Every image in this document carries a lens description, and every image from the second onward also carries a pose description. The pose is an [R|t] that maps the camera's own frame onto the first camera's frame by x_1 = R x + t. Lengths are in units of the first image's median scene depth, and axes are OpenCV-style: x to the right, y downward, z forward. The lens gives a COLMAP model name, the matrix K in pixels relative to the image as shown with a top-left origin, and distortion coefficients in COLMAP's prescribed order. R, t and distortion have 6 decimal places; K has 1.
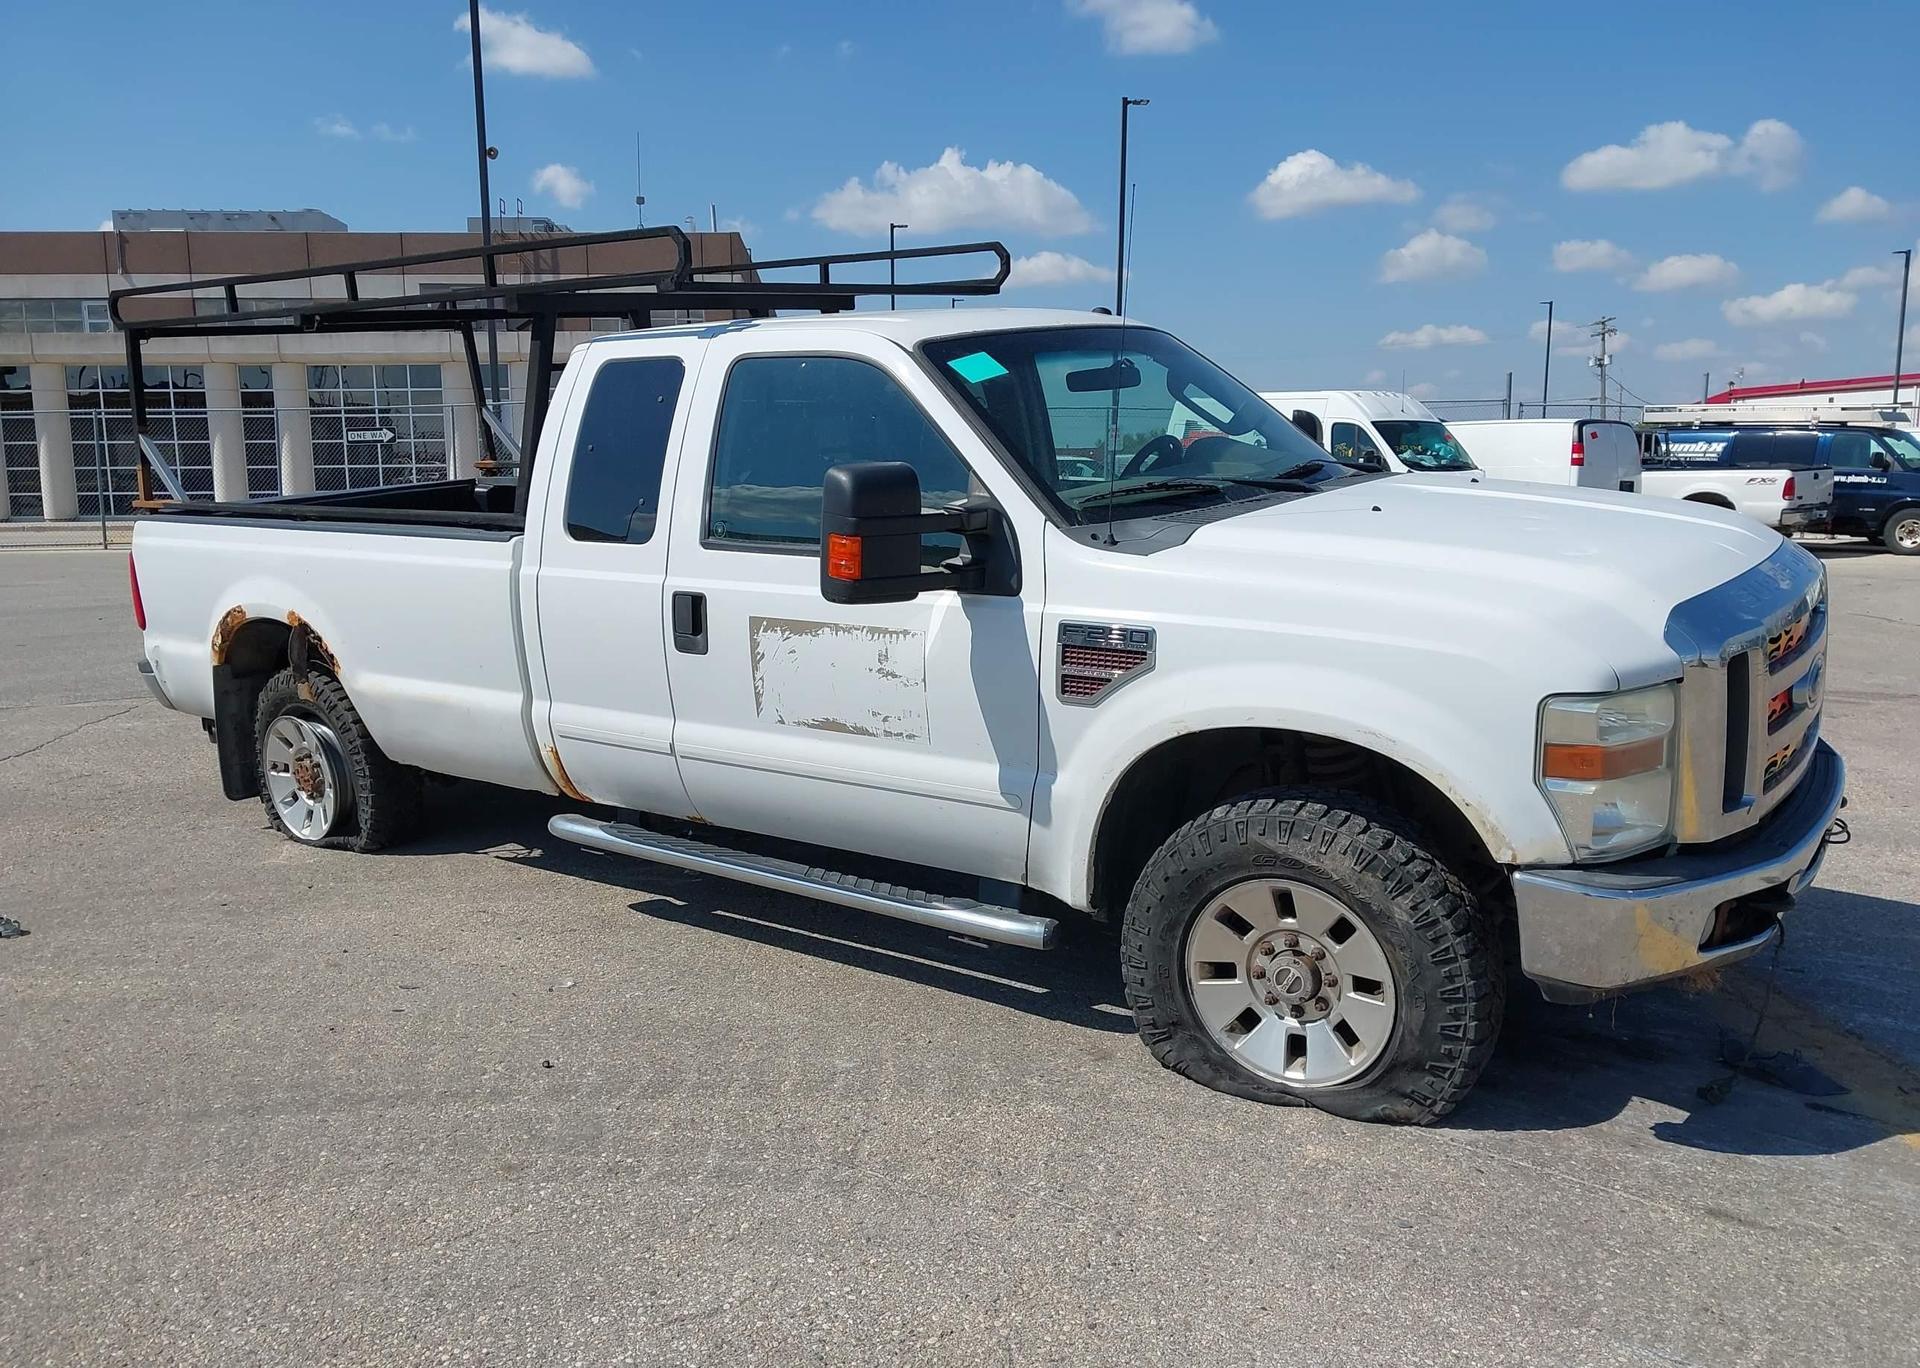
lens RADIAL K [[1514.1, 0, 950.5], [0, 1514.1, 718.7], [0, 0, 1]] dist [0.010591, -0.011020]
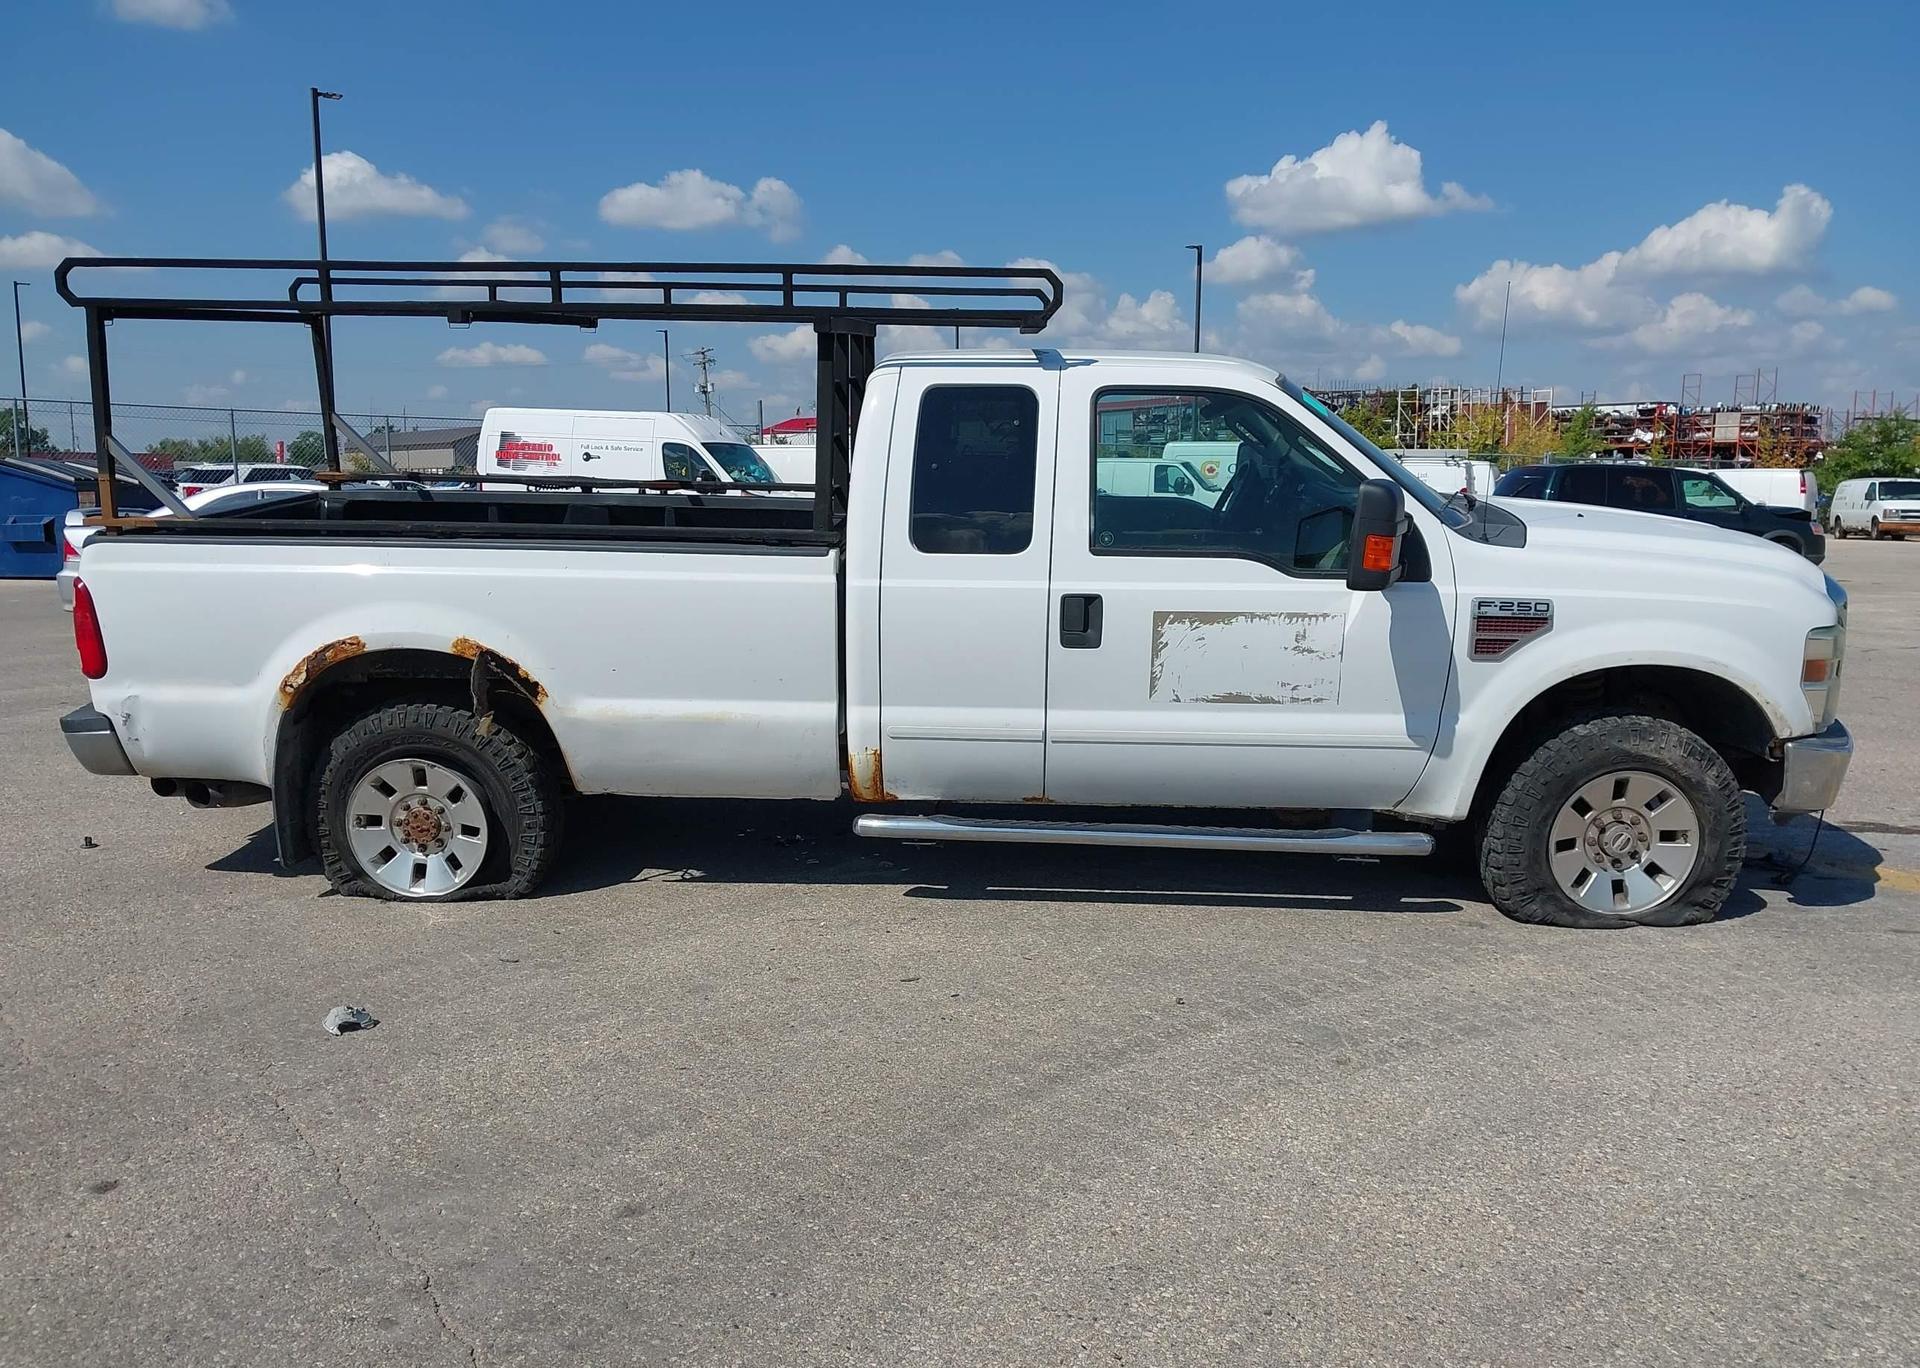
lens RADIAL K [[1514.1, 0, 950.5], [0, 1514.1, 718.7], [0, 0, 1]] dist [0.010591, -0.011020]
pose [[0.833015, -0.078326, 0.547677, -0.809597], [0.084465, 0.996328, 0.014018, -0.013252], [-0.546764, 0.034583, 0.836572, 0.101435]]
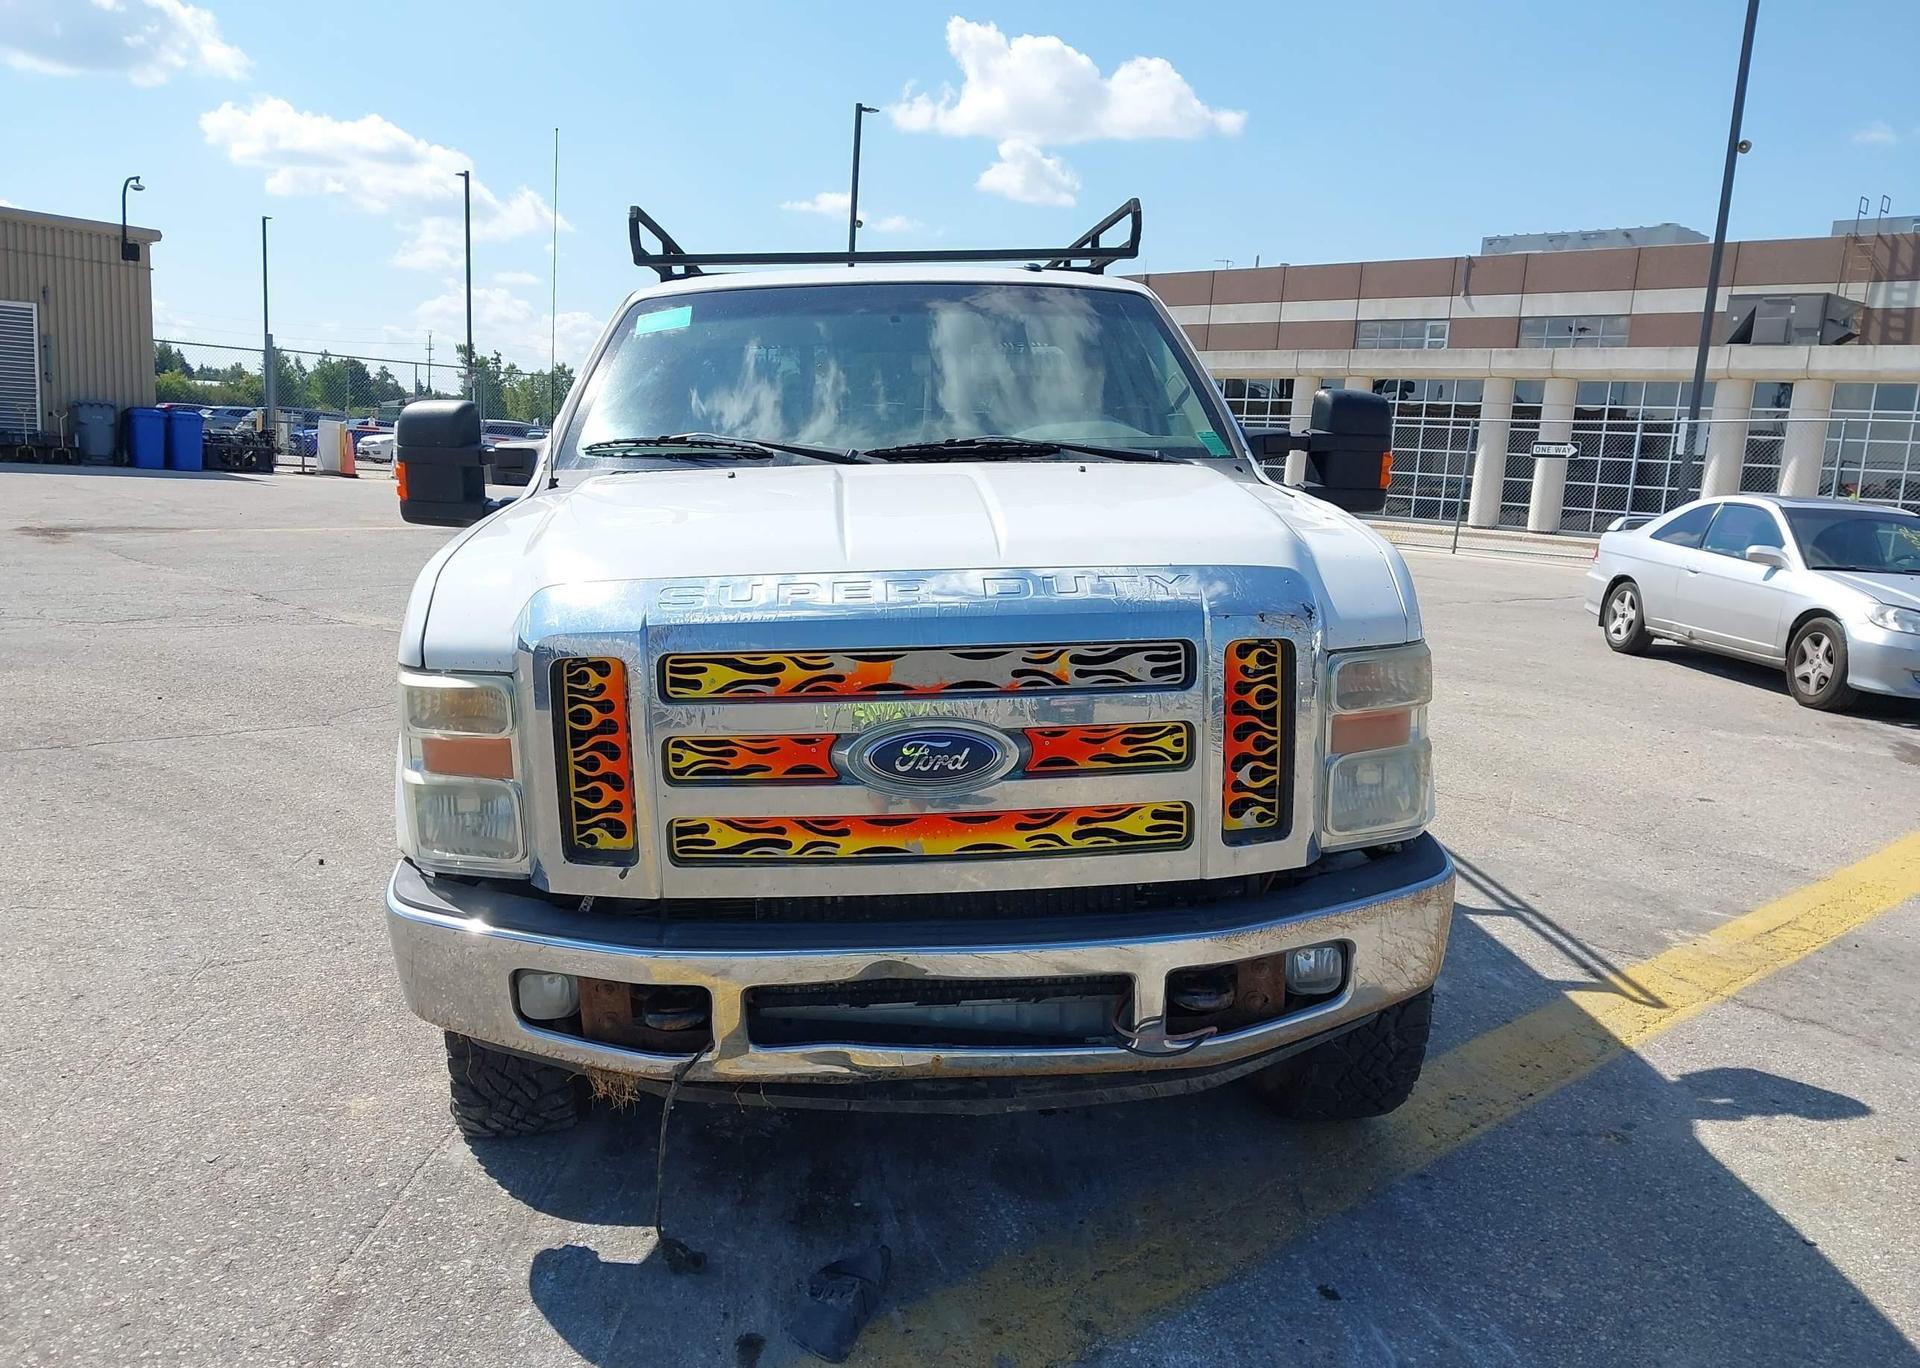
lens RADIAL K [[1546.0, 0, 948.2], [0, 1546.0, 683.2], [0, 0, 1]] dist [0.006506, -0.003050]
pose [[0.622457, 0.161015, -0.765912, 0.829012], [-0.192650, 0.980020, 0.049459, -0.069461], [0.758573, 0.116767, 0.641040, 0.426693]]
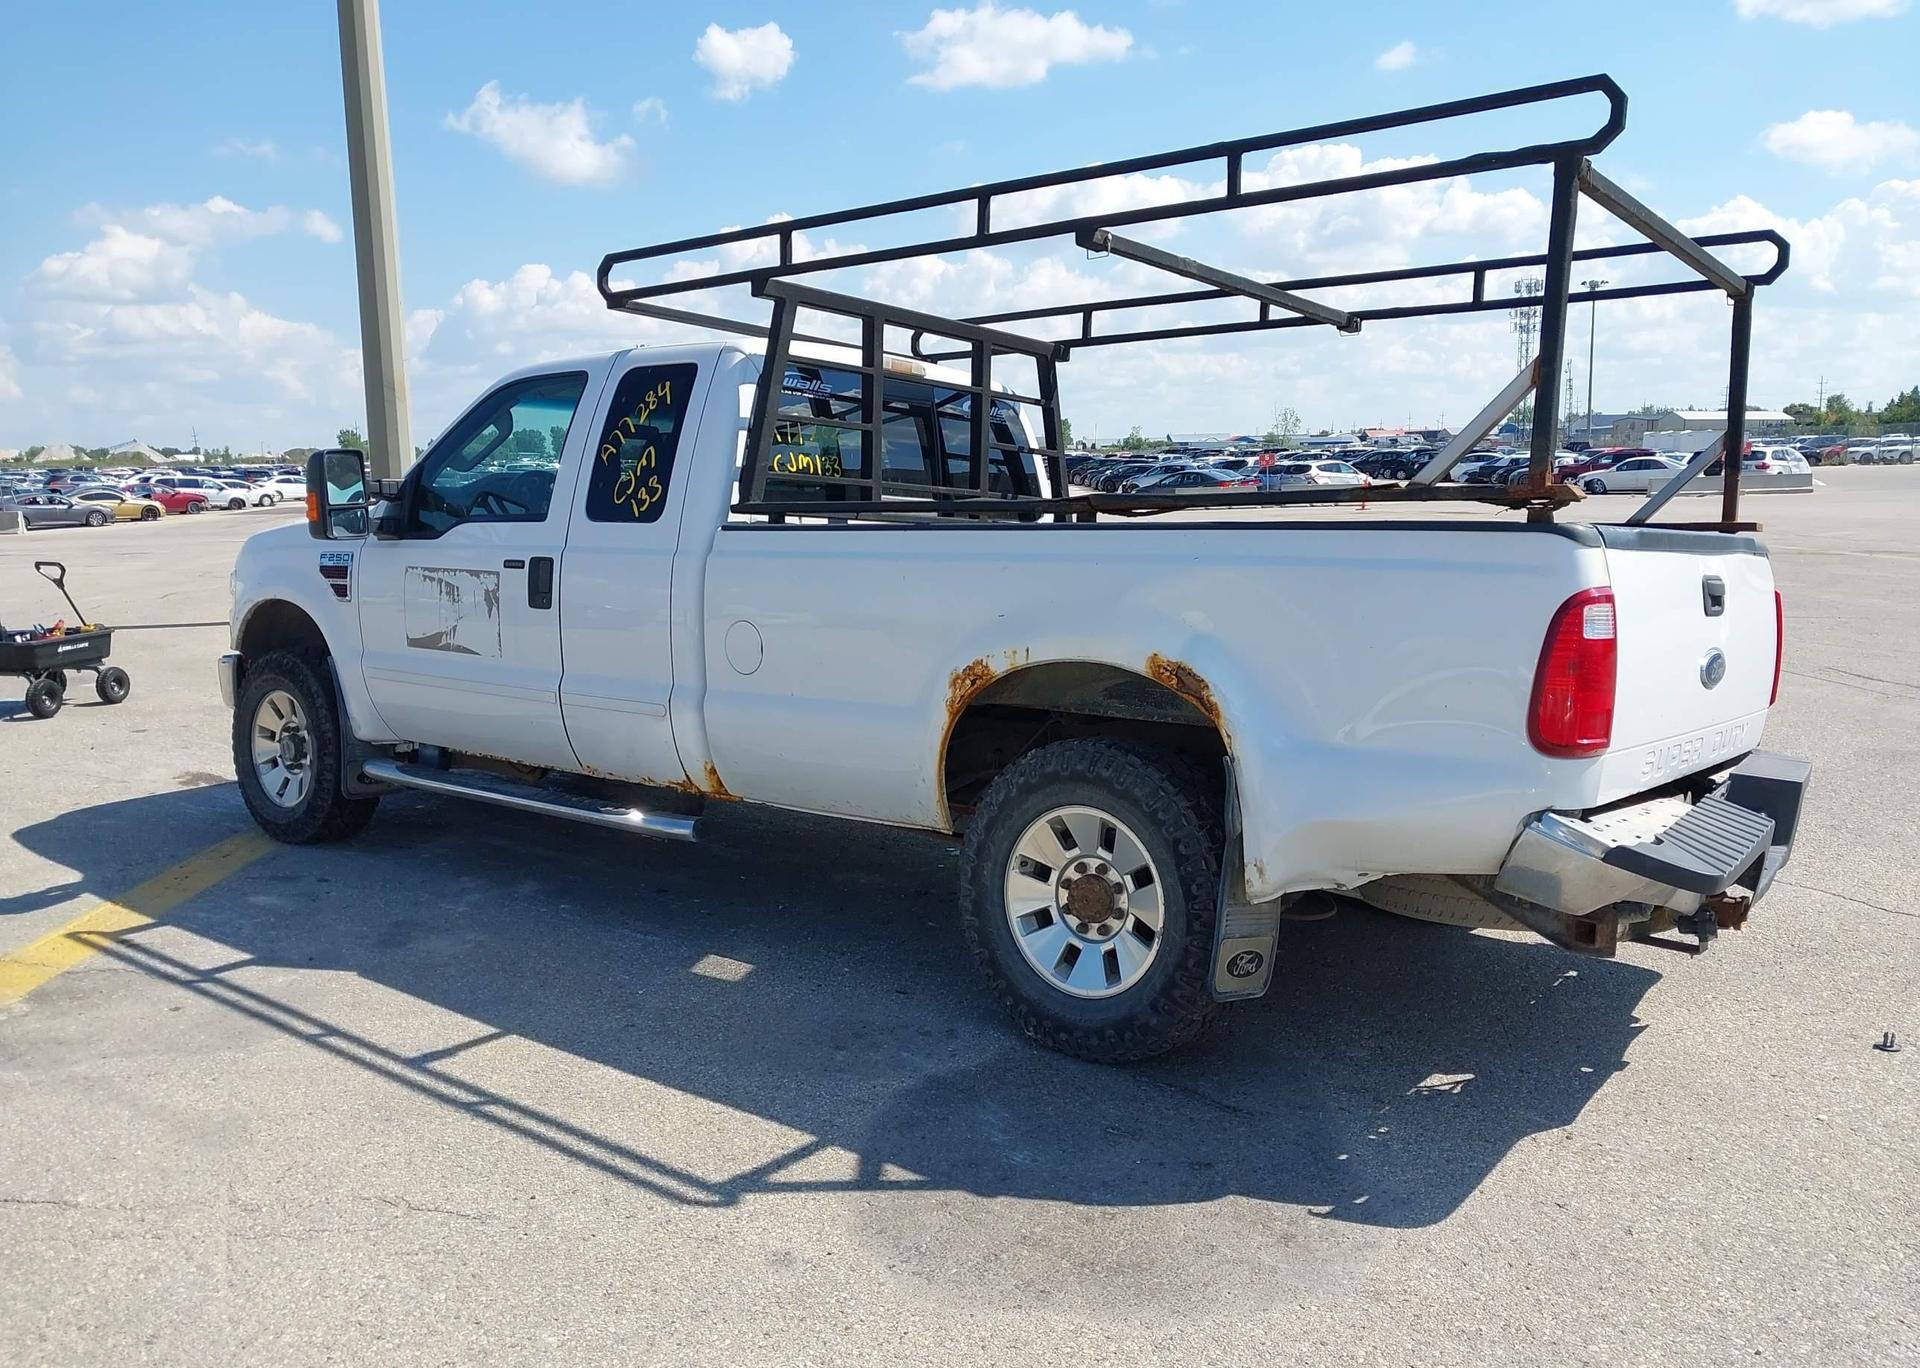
lens RADIAL K [[1505.8, 0, 949.4], [0, 1505.8, 720.0], [0, 0, 1]] dist [0.012369, -0.005522]
pose [[-0.996858, 0.012064, 0.078282, -0.293561], [0.037678, 0.941571, 0.334702, -0.406190], [-0.069670, 0.336600, -0.939067, 2.275056]]
